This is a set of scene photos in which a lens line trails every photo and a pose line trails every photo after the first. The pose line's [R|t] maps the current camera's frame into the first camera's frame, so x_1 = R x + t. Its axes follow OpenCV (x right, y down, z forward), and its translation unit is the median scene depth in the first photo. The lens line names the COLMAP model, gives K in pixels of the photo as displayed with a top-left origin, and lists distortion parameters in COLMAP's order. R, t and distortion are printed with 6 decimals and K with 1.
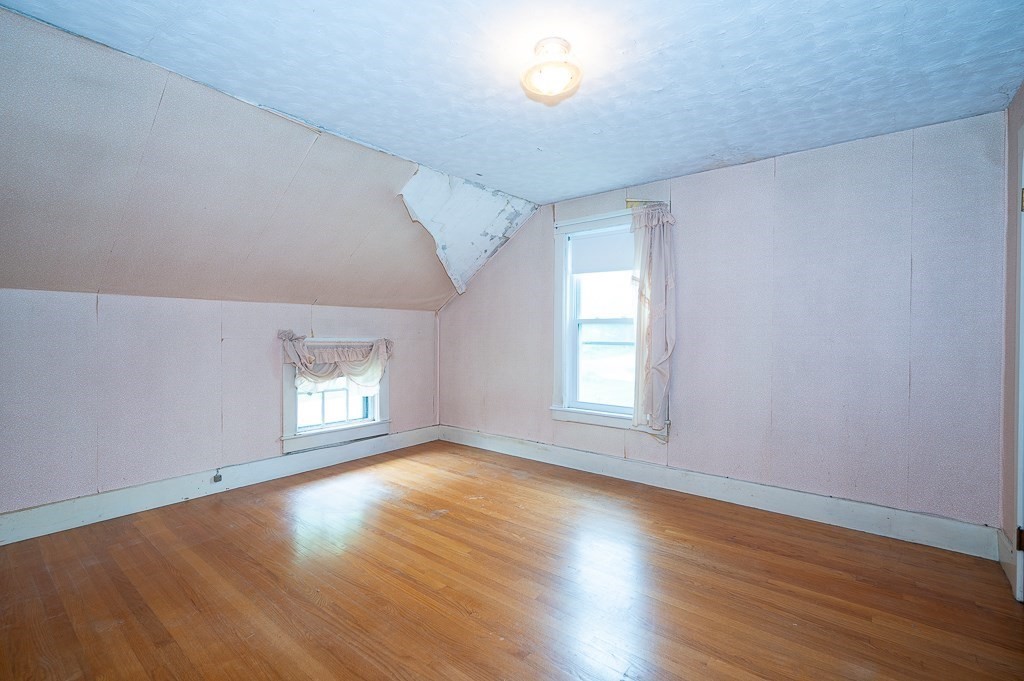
lens RADIAL K [[460.6, 0, 521.5], [0, 460.6, 338.2], [0, 0, 1]] dist [0.000008, -0.000419]
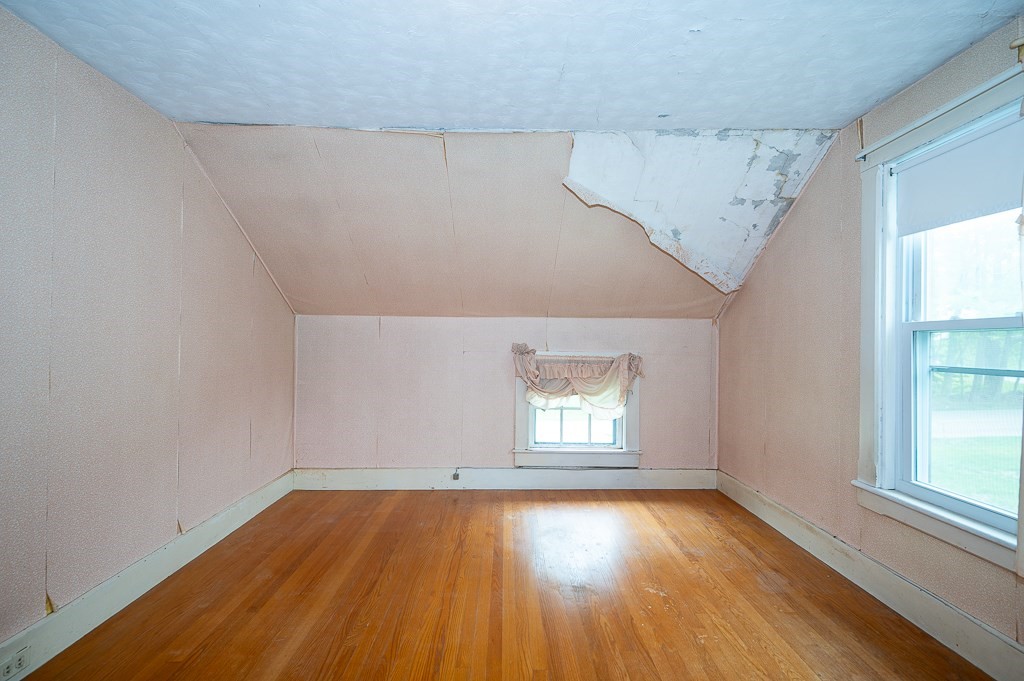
lens RADIAL K [[460.6, 0, 514.2], [0, 460.6, 341.3], [0, 0, 1]] dist [0.000008, -0.000419]
pose [[0.627725, -0.003702, -0.778426, 0.251962], [-0.013180, 0.999795, -0.015383, -0.006519], [0.778323, 0.019916, 0.627548, 0.341962]]
